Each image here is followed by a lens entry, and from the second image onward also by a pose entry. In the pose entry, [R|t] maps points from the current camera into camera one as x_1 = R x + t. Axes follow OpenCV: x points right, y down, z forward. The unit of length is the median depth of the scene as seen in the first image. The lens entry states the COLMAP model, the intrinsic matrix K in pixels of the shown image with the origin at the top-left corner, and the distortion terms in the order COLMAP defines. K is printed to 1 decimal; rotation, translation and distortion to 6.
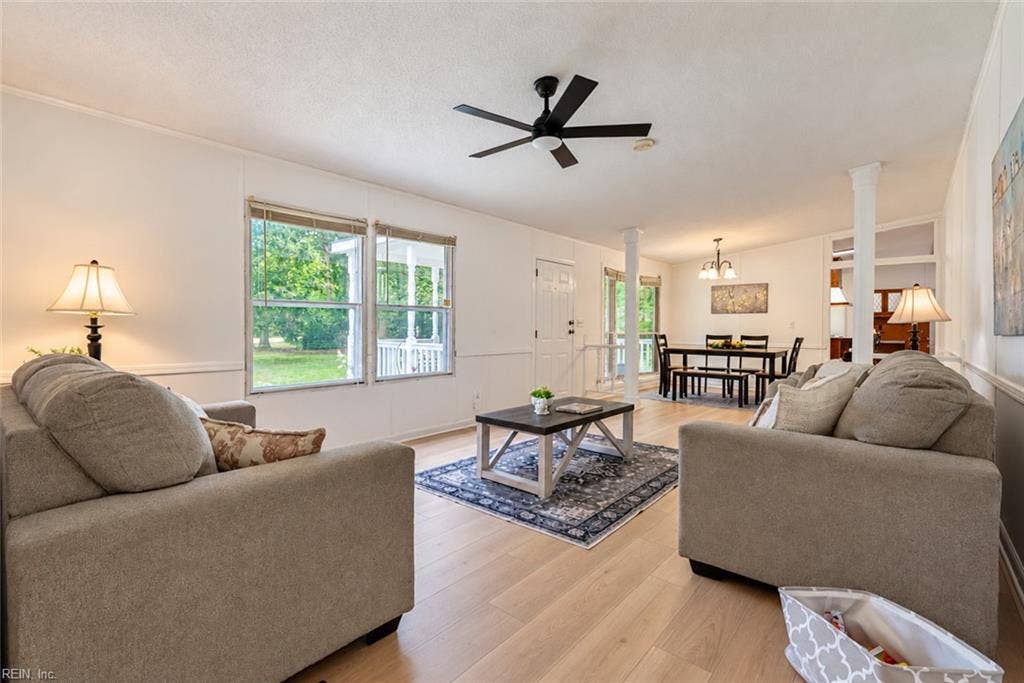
lens RADIAL K [[462.2, 0, 507.1], [0, 462.2, 327.8], [0, 0, 1]] dist [0.001598, 0.000110]
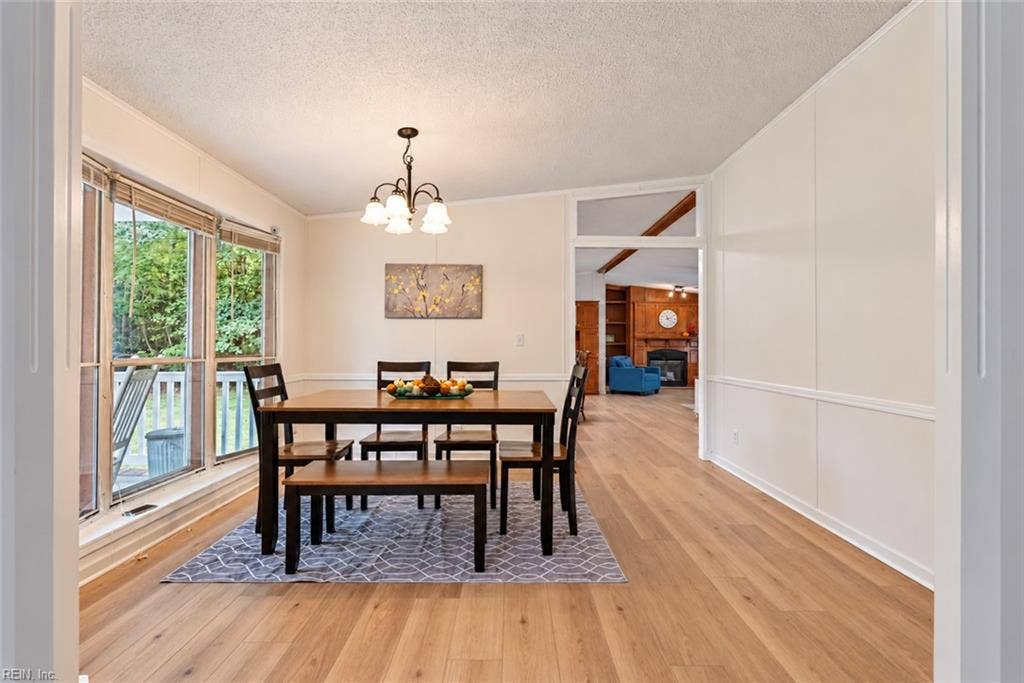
lens RADIAL K [[468.3, 0, 509.0], [0, 468.3, 346.4], [0, 0, 1]] dist [0.023034, 0.000107]
pose [[0.756609, -0.002321, 0.653864, 0.242602], [0.001552, 0.999997, 0.001754, -0.000410], [-0.653866, -0.000312, 0.756610, 0.607571]]
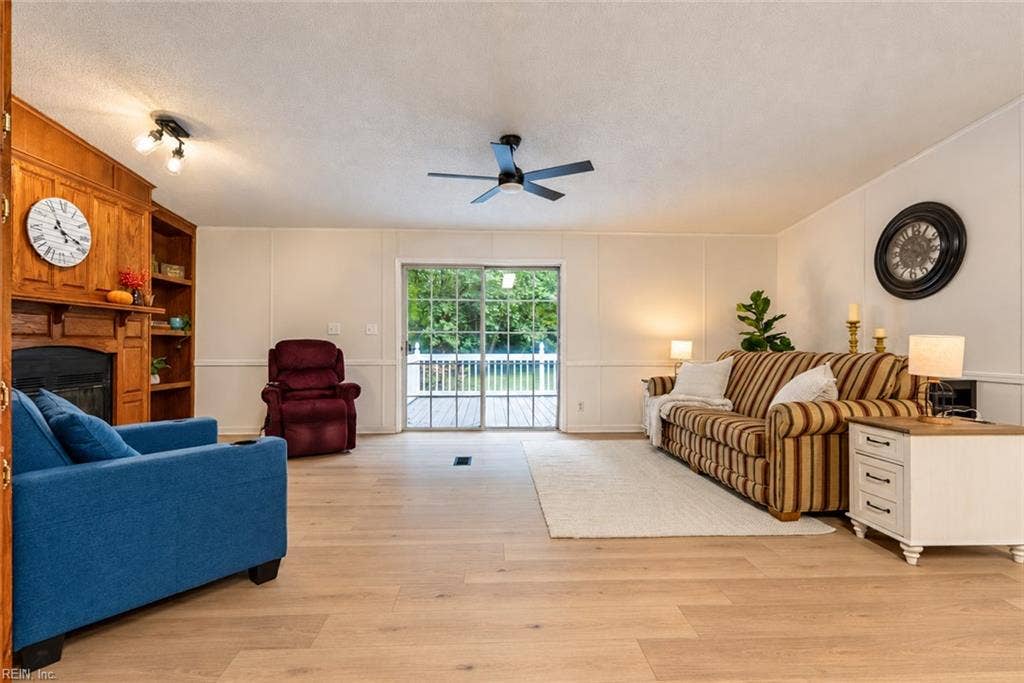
lens RADIAL K [[474.5, 0, 510.3], [0, 474.5, 341.2], [0, 0, 1]] dist [0.001077, 0.000042]
pose [[-0.682725, 0.000486, 0.730675, 1.037682], [0.001830, 0.999998, 0.001044, 0.008622], [-0.730673, 0.002050, -0.682724, 1.401491]]
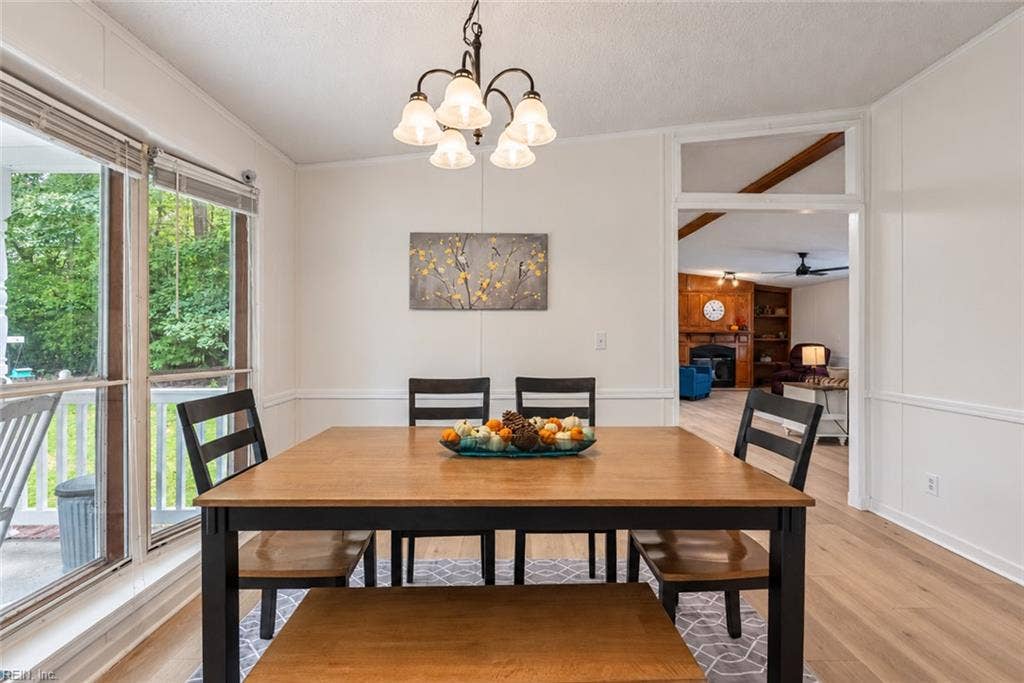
lens RADIAL K [[474.5, 0, 510.3], [0, 474.5, 341.2], [0, 0, 1]] dist [0.001077, 0.000042]
pose [[0.750154, -0.008508, 0.661208, 0.301612], [0.004700, 0.999961, 0.007535, -0.010904], [-0.661246, -0.002545, 0.750165, 0.787142]]
